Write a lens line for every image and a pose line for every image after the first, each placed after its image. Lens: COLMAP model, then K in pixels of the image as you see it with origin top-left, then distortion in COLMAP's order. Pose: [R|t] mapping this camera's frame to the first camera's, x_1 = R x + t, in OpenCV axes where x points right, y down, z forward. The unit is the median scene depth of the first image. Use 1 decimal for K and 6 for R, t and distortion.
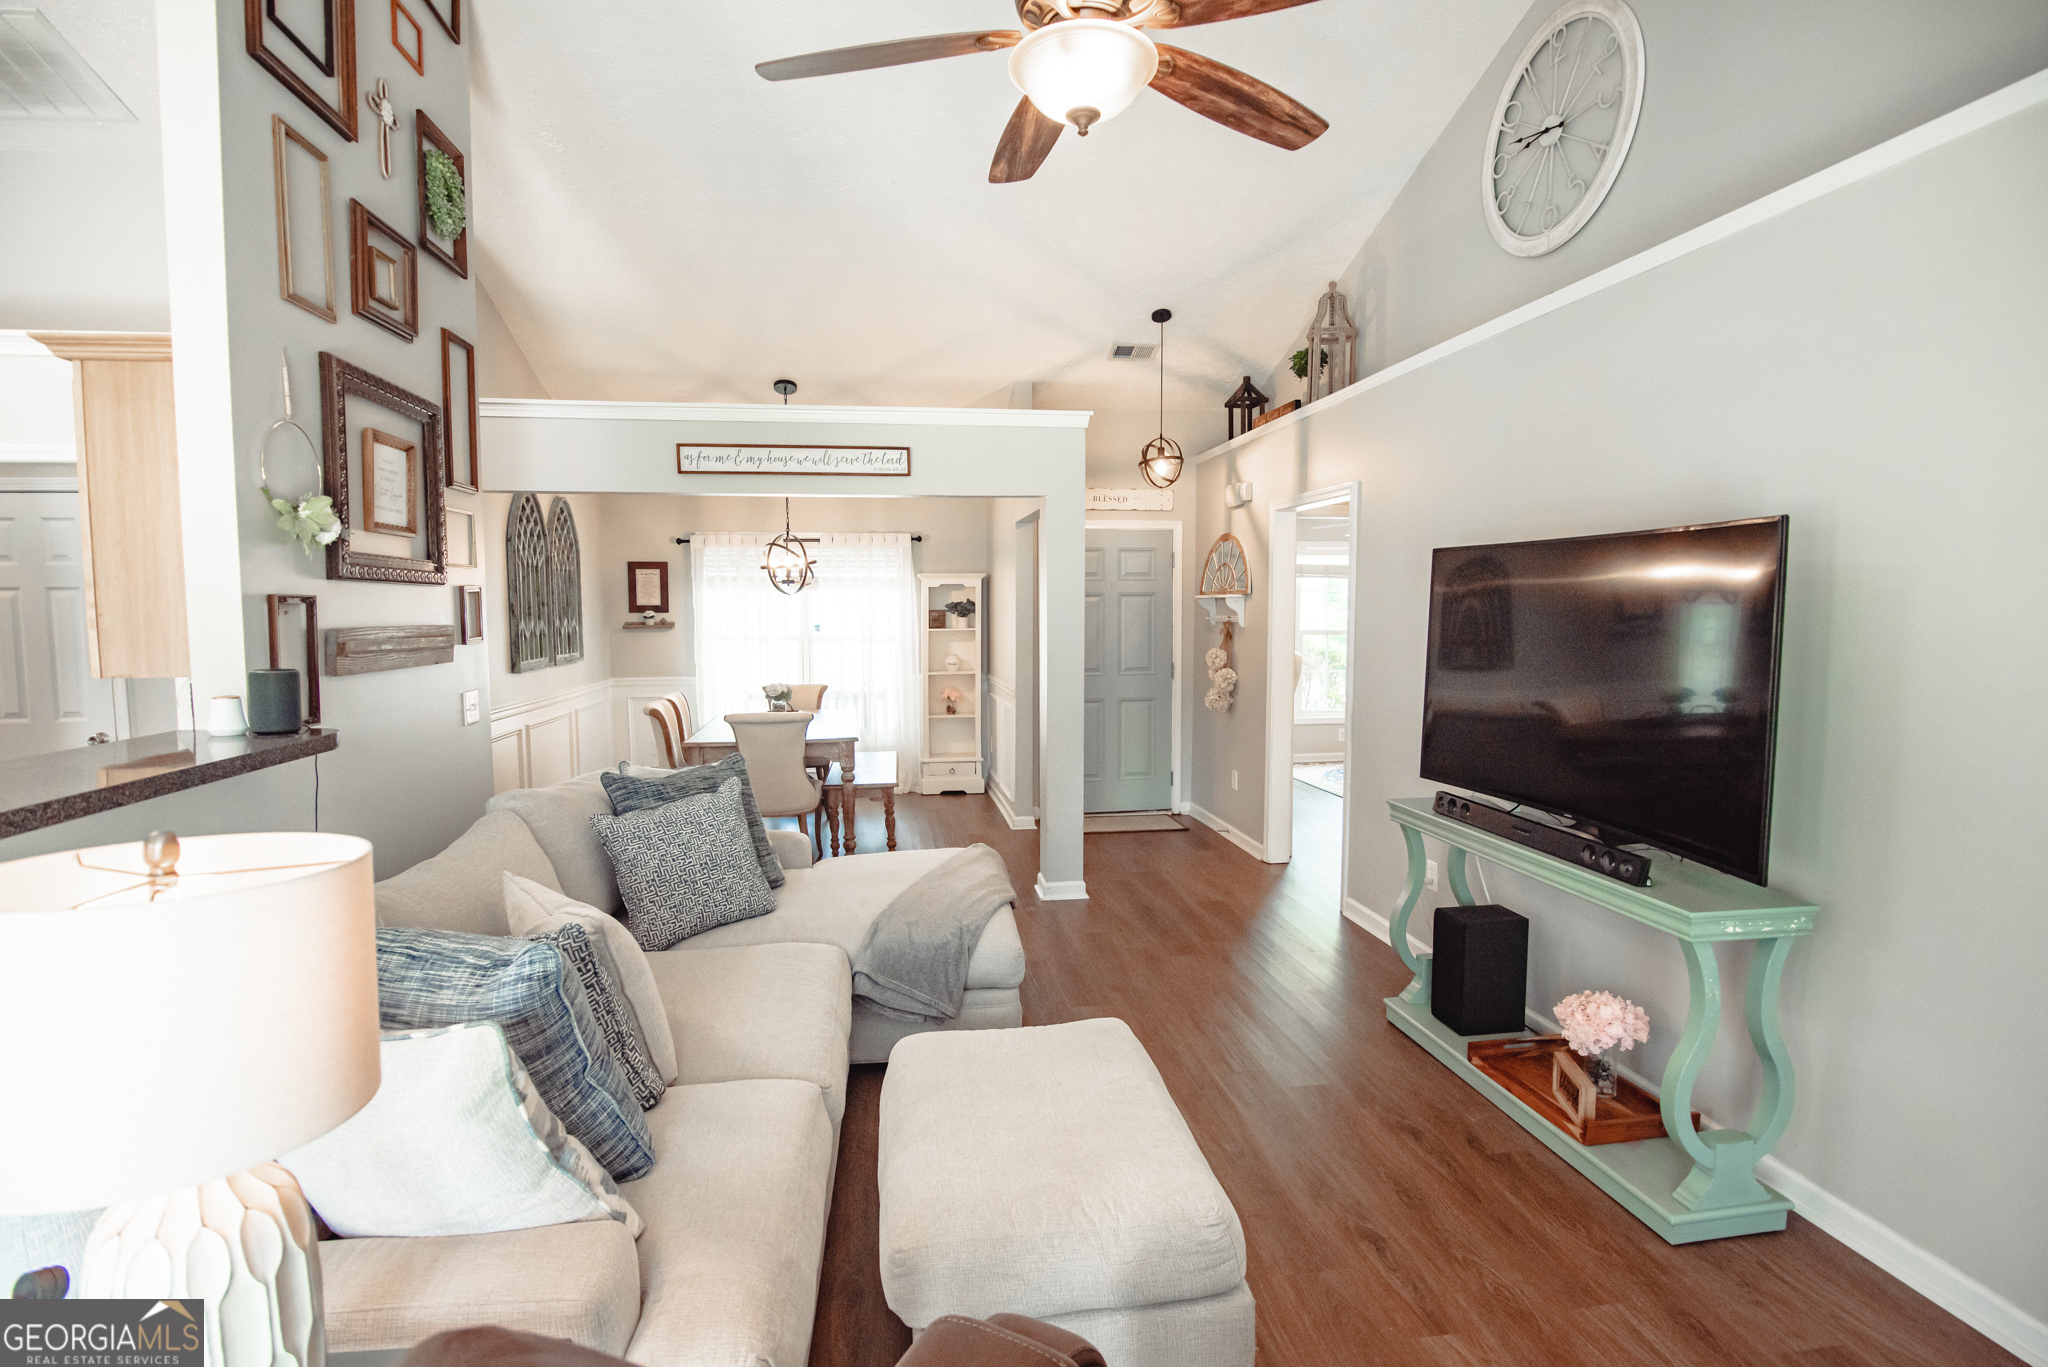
lens RADIAL K [[1003.7, 0, 1024.0], [0, 1003.7, 683.5], [0, 0, 1]] dist [-0.019133, -0.000877]
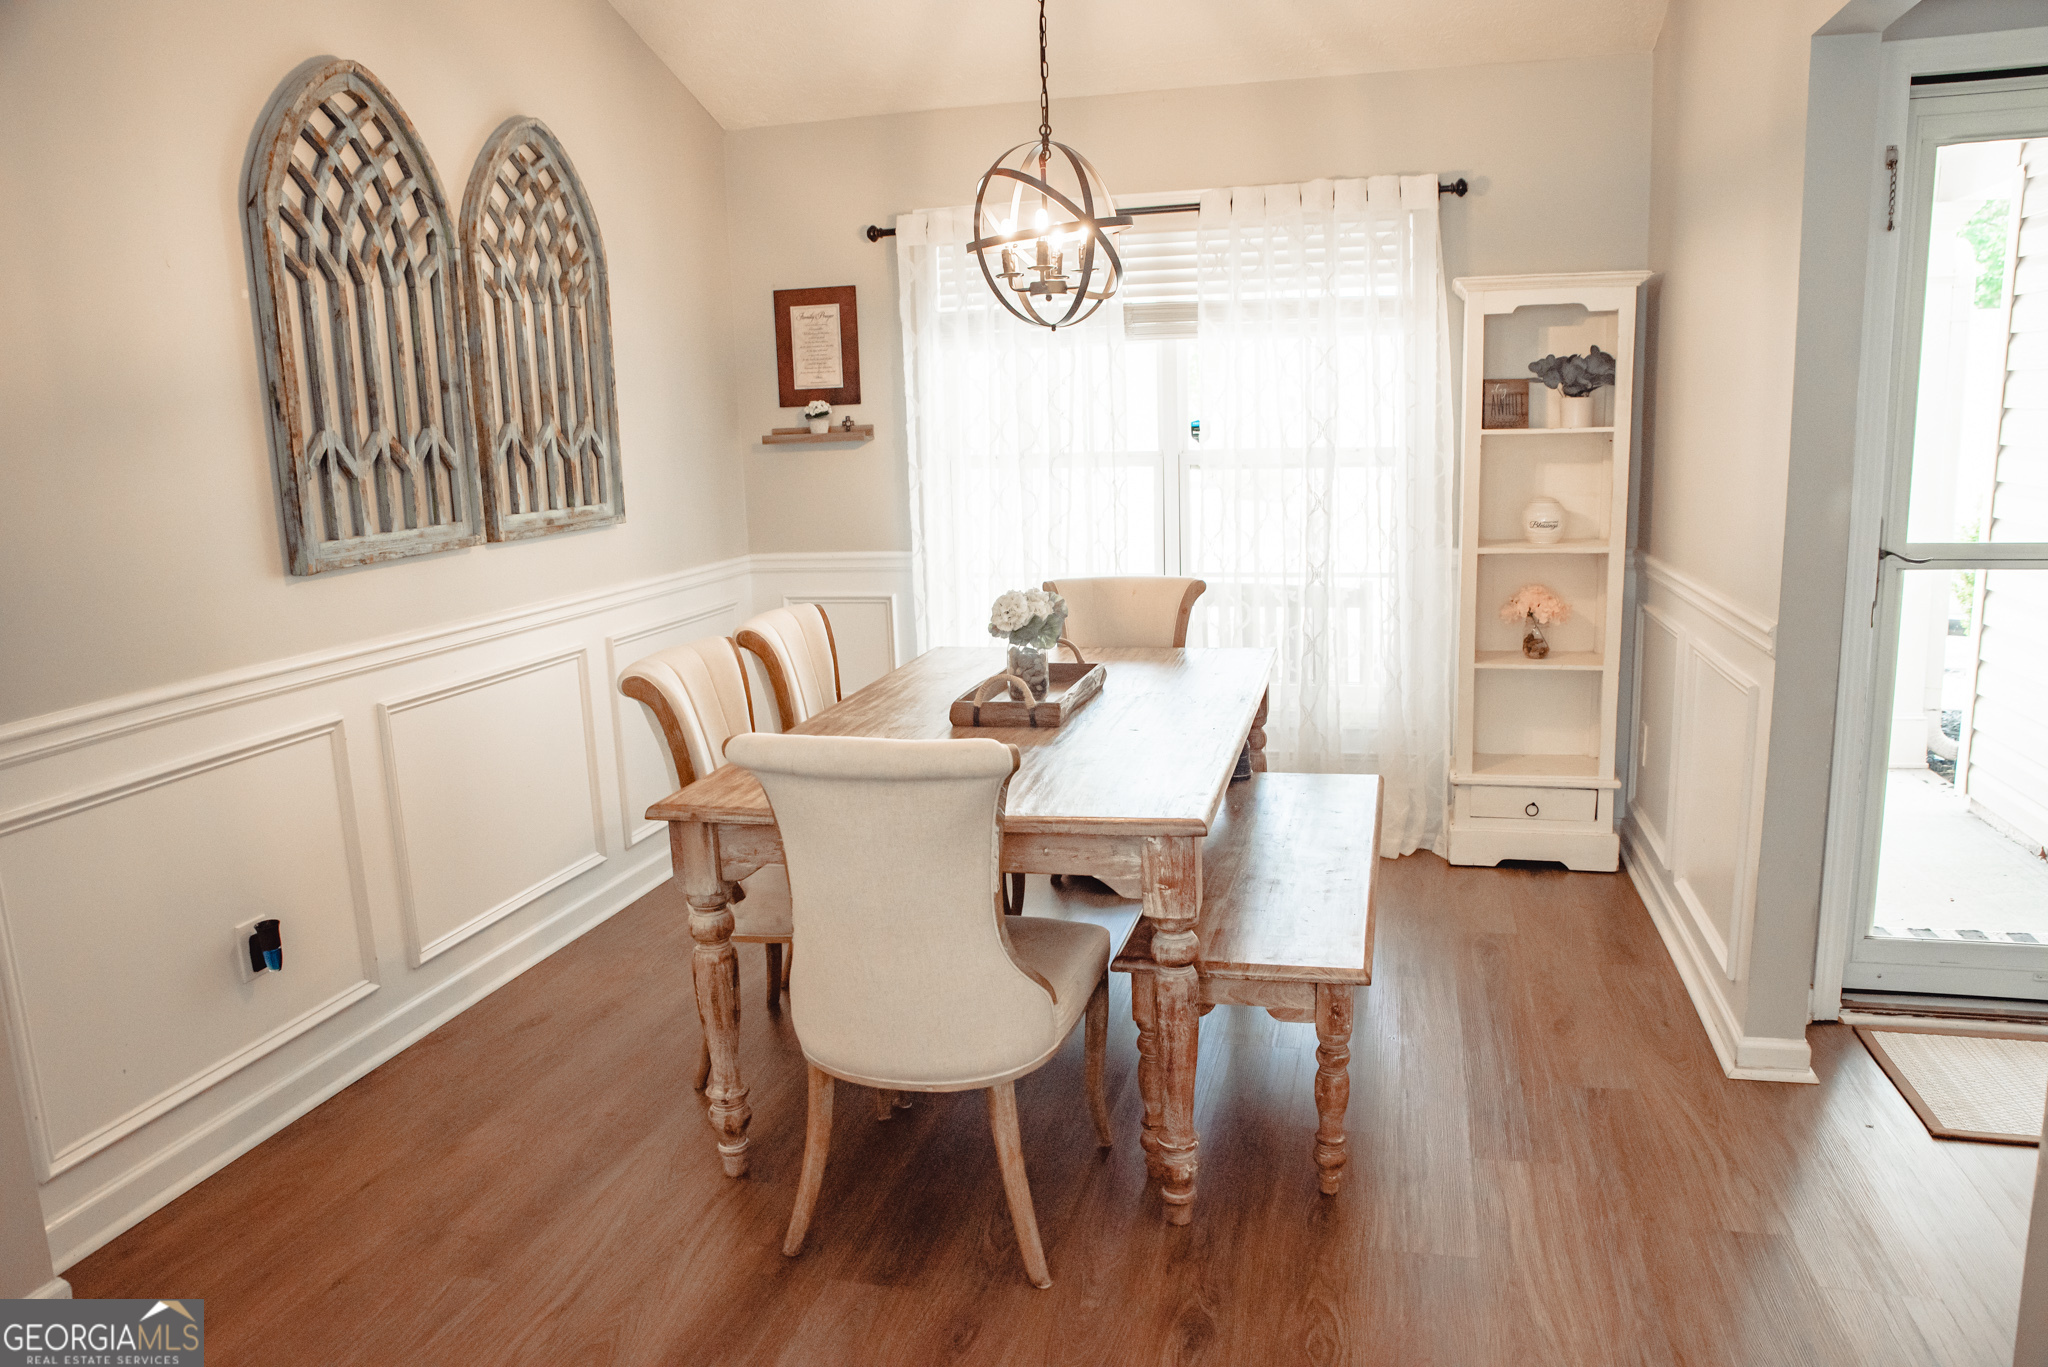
lens RADIAL K [[1406.9, 0, 1027.9], [0, 1406.9, 689.6], [0, 0, 1]] dist [-0.136888, 0.092307]
pose [[0.921994, 0.046950, -0.384347, -0.050073], [-0.000057, 0.992638, 0.121117, -0.021535], [0.387204, -0.111647, 0.915209, 0.467418]]
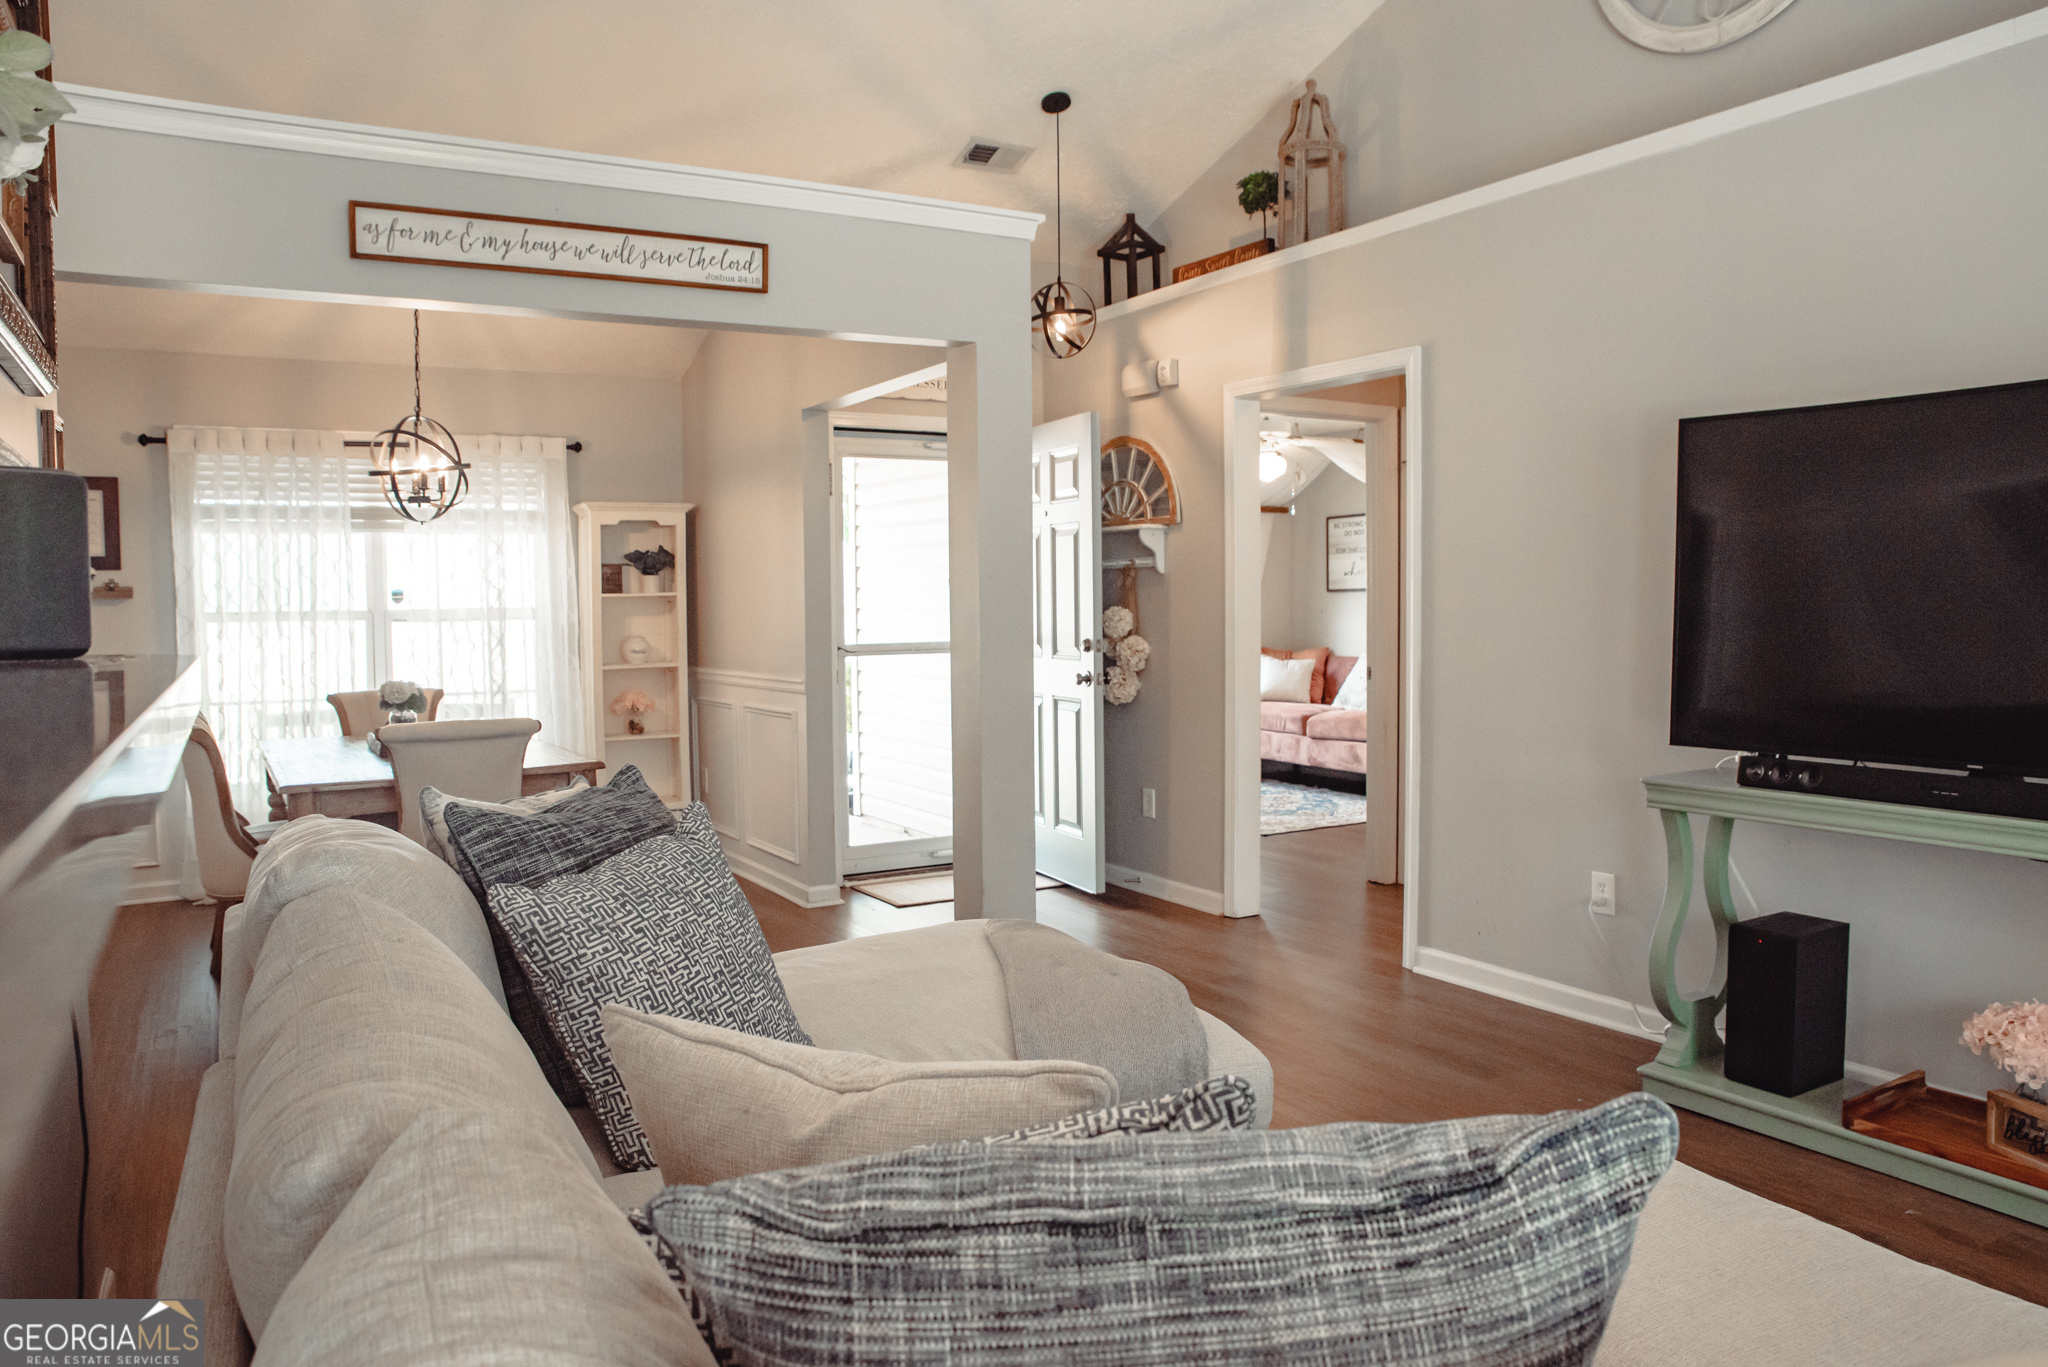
lens RADIAL K [[1406.9, 0, 1027.9], [0, 1406.9, 689.6], [0, 0, 1]] dist [-0.136888, 0.092307]
pose [[0.925563, -0.031320, 0.377297, -0.177956], [0.038435, 0.999197, -0.011343, 0.023088], [-0.376638, 0.025000, 0.926023, 0.130442]]
